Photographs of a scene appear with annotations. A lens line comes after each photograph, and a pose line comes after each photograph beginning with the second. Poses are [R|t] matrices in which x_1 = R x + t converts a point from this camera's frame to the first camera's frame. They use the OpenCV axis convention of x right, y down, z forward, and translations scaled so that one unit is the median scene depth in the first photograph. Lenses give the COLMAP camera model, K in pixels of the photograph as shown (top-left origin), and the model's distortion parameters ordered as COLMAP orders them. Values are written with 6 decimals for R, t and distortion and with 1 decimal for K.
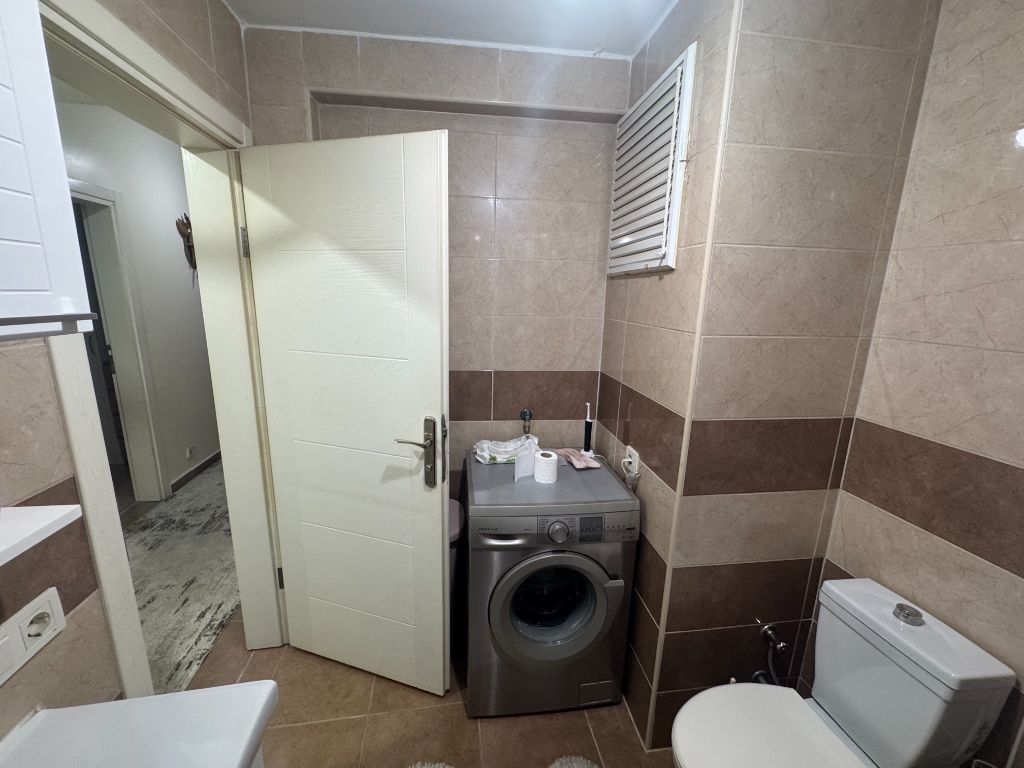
lens RADIAL K [[409.3, 0, 511.5], [0, 409.3, 382.4], [0, 0, 1]] dist [-0.003102, 0.000420]
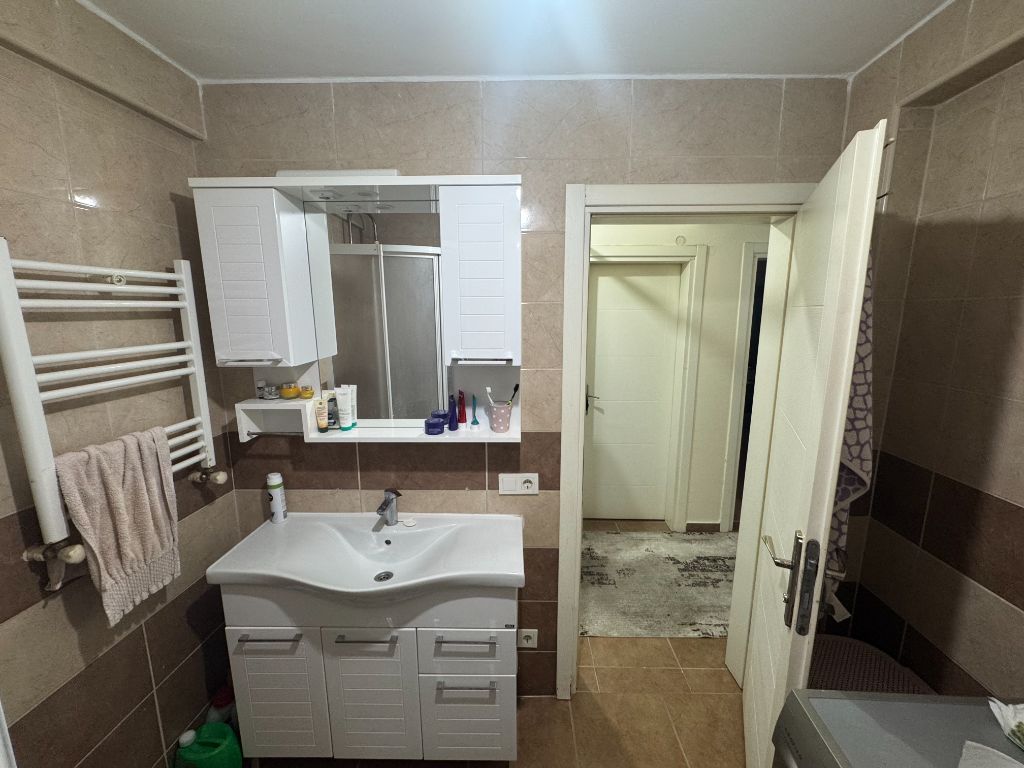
lens RADIAL K [[410.2, 0, 515.0], [0, 410.2, 382.2], [0, 0, 1]] dist [-0.000685, 0.000058]
pose [[-0.162127, 0.143146, -0.976332, 0.504972], [-0.214459, 0.960661, 0.176461, -0.173822], [0.963183, 0.237992, -0.125050, 0.507787]]
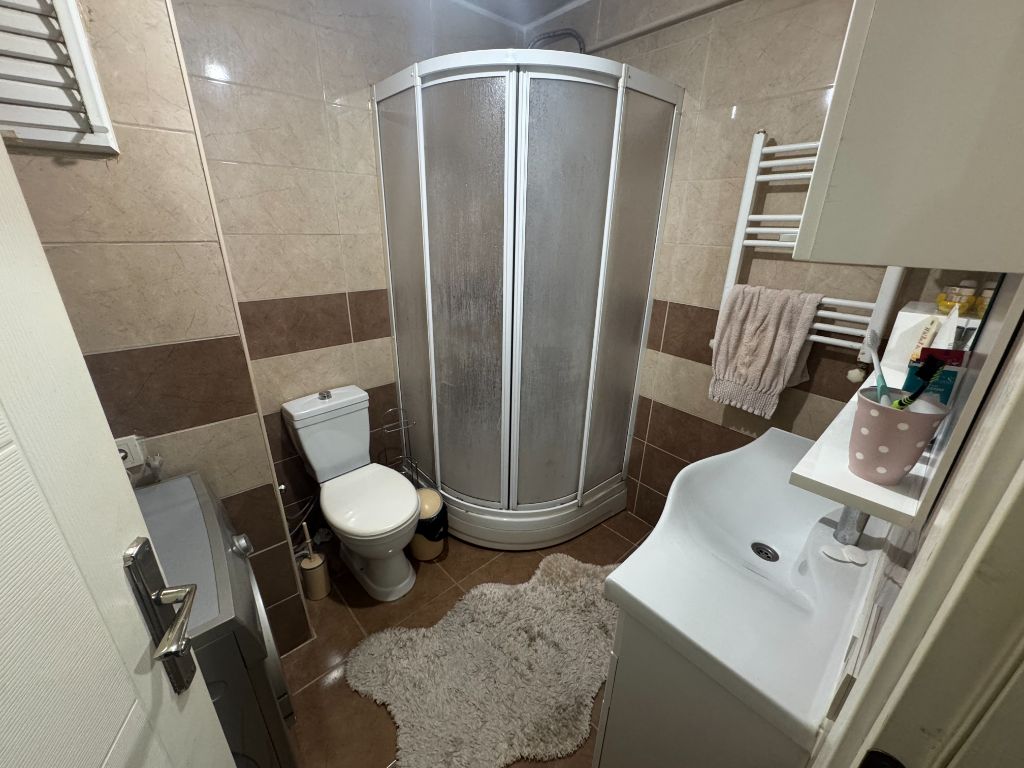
lens RADIAL K [[409.3, 0, 511.5], [0, 409.3, 382.4], [0, 0, 1]] dist [-0.003102, 0.000420]
pose [[-0.567169, -0.335969, 0.751960, -0.566315], [0.138411, 0.861147, 0.489150, -0.163624], [-0.811888, 0.381510, -0.441914, 0.791133]]
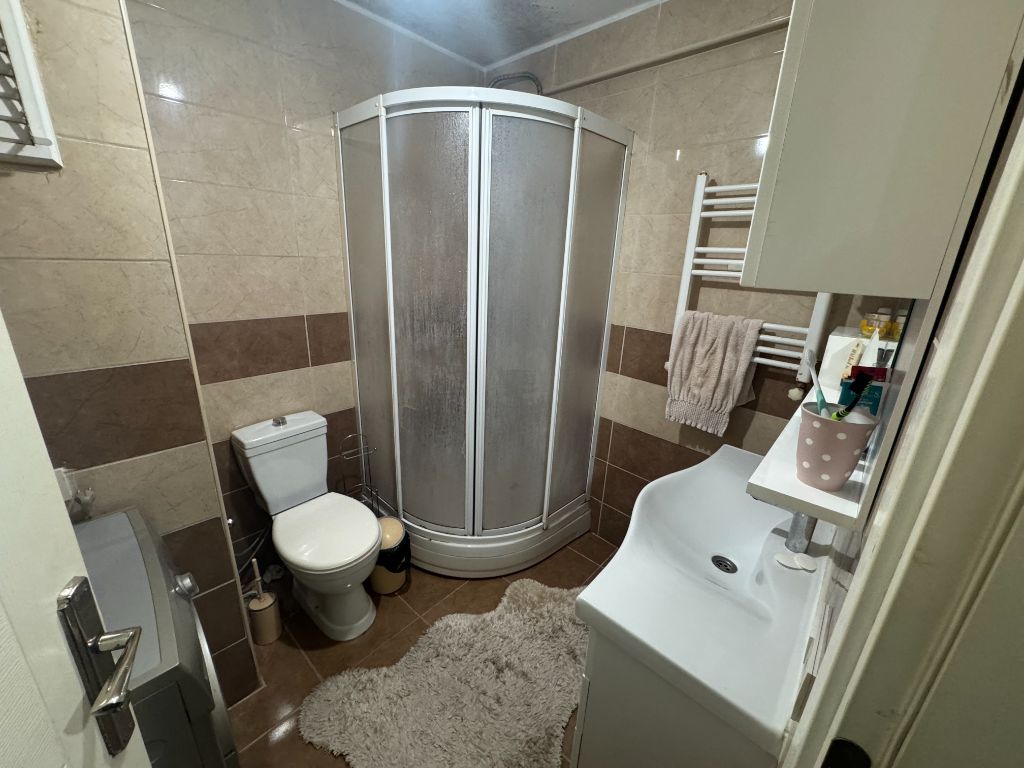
lens RADIAL K [[409.3, 0, 511.5], [0, 409.3, 382.4], [0, 0, 1]] dist [-0.003102, 0.000420]
pose [[-0.641272, -0.285272, 0.712313, -0.566765], [0.102602, 0.888105, 0.448044, -0.163821], [-0.760423, 0.360402, -0.540247, 0.805363]]
